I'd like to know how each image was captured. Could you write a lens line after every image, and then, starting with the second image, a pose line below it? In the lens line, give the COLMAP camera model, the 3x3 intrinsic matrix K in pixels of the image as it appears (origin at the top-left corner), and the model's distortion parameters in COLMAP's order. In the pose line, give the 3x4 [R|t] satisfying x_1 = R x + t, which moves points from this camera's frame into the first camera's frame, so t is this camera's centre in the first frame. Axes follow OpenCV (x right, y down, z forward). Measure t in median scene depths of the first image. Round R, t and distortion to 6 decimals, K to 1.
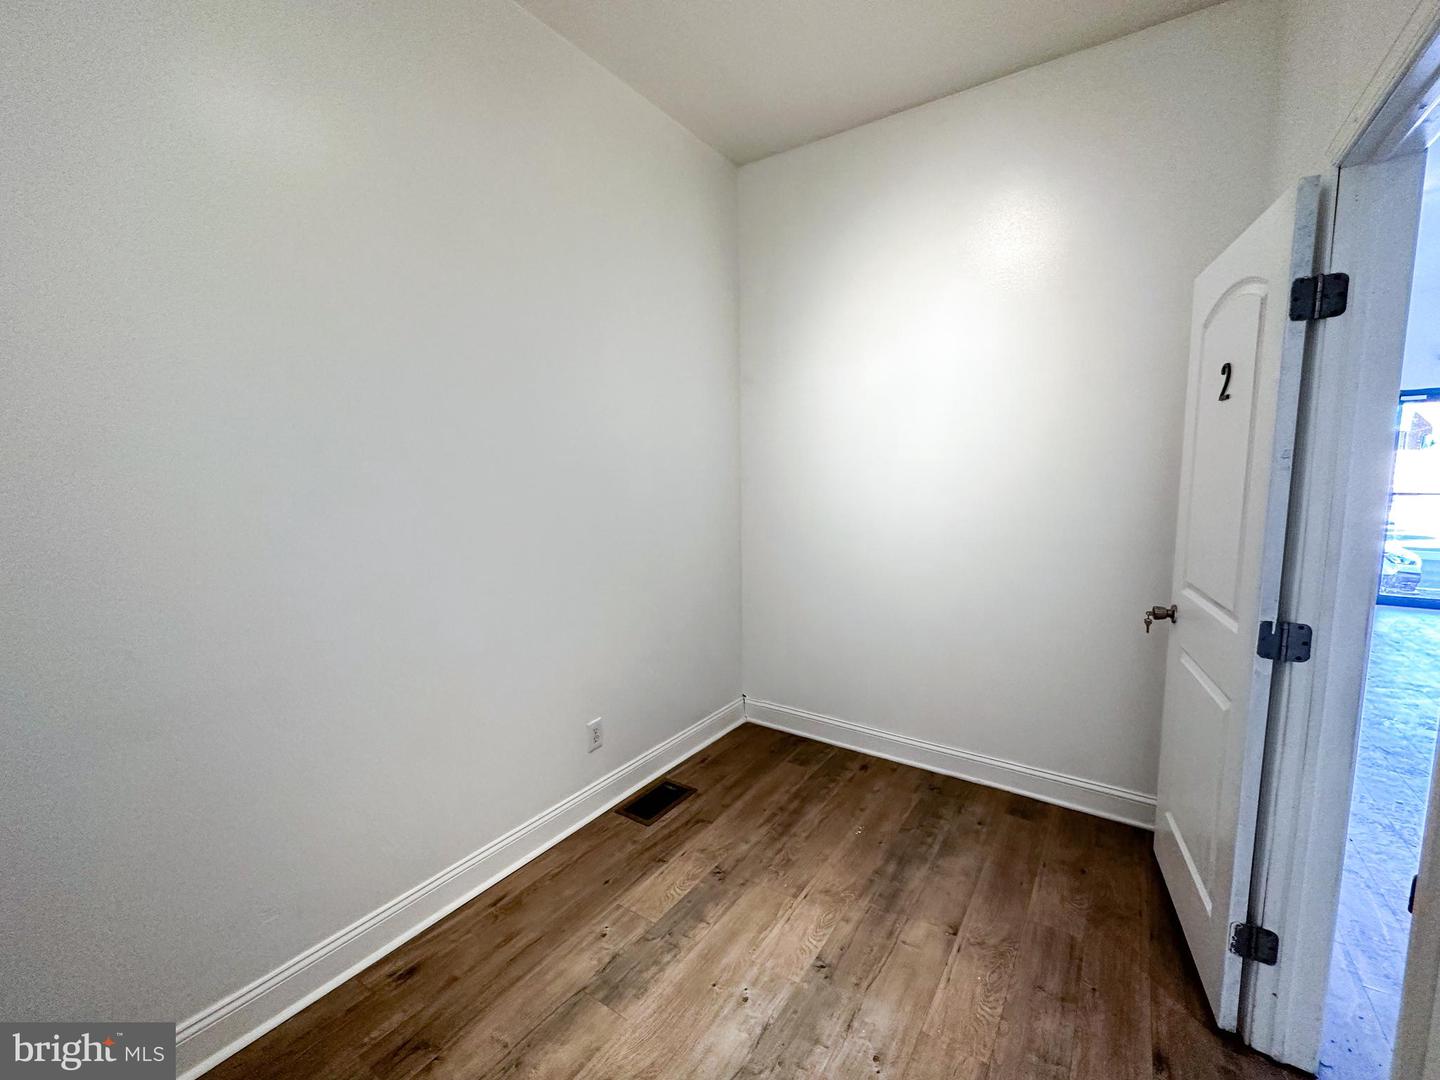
lens RADIAL K [[614.3, 0, 720.0], [0, 614.3, 540.0], [0, 0, 1]] dist [-0.004010, -0.000153]
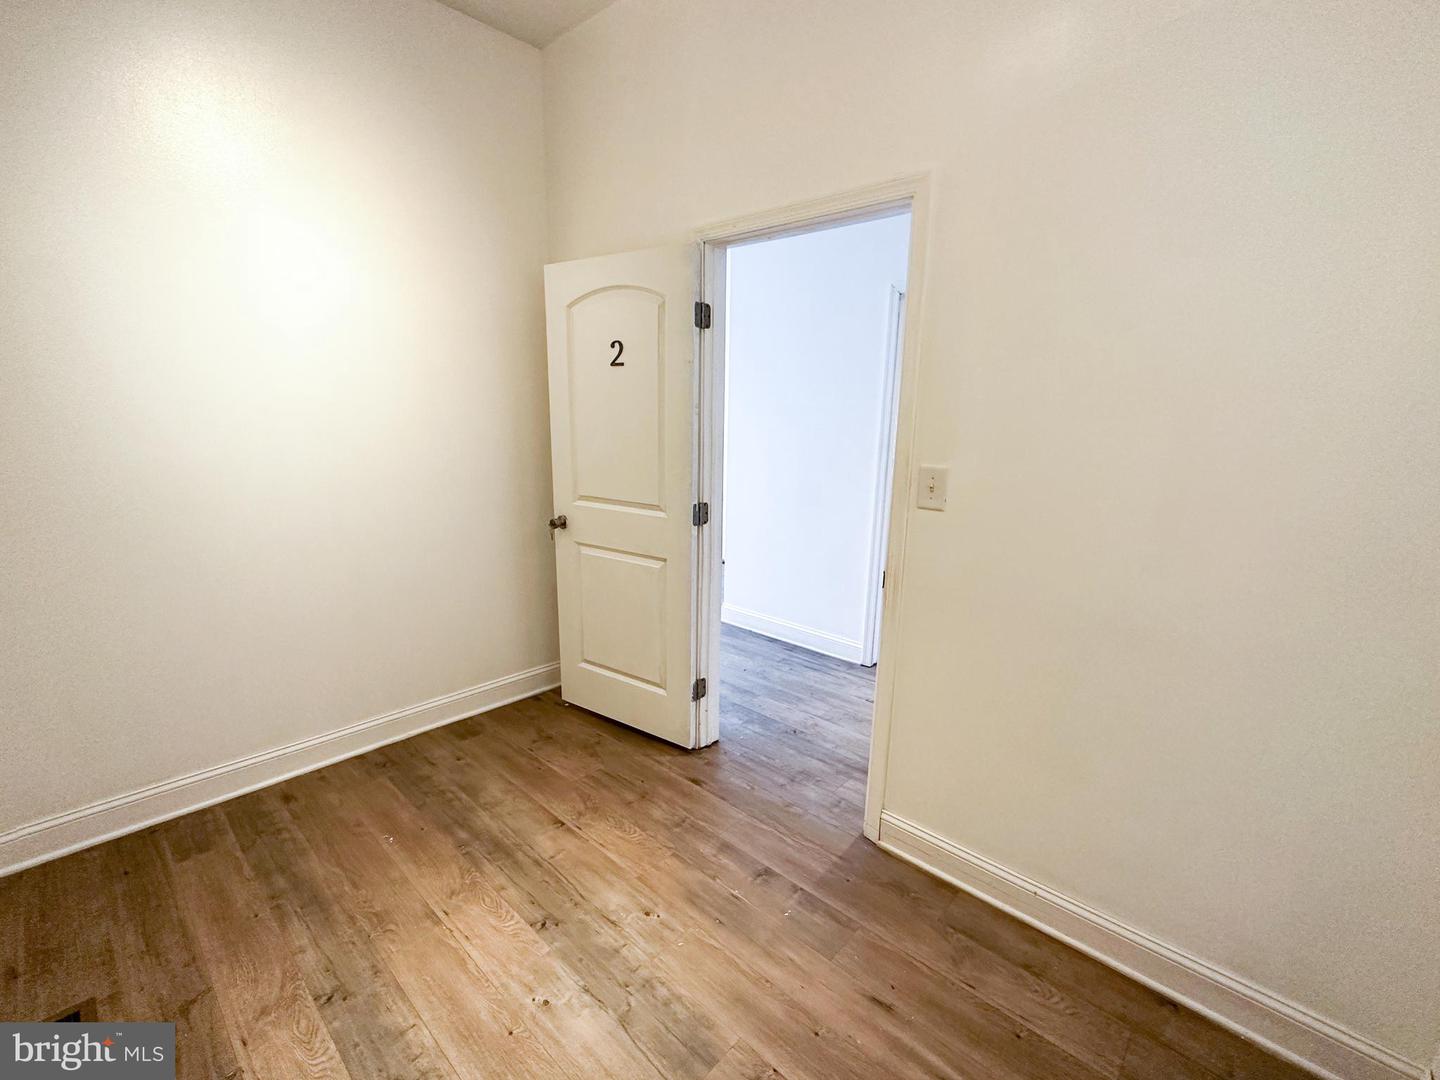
lens RADIAL K [[630.4, 0, 720.0], [0, 630.4, 540.0], [0, 0, 1]] dist [-0.002914, -0.000482]
pose [[0.146513, -0.184834, 0.971787, -0.550091], [0.098565, 0.980227, 0.171579, -0.043727], [-0.984286, 0.070645, 0.161835, 0.430915]]
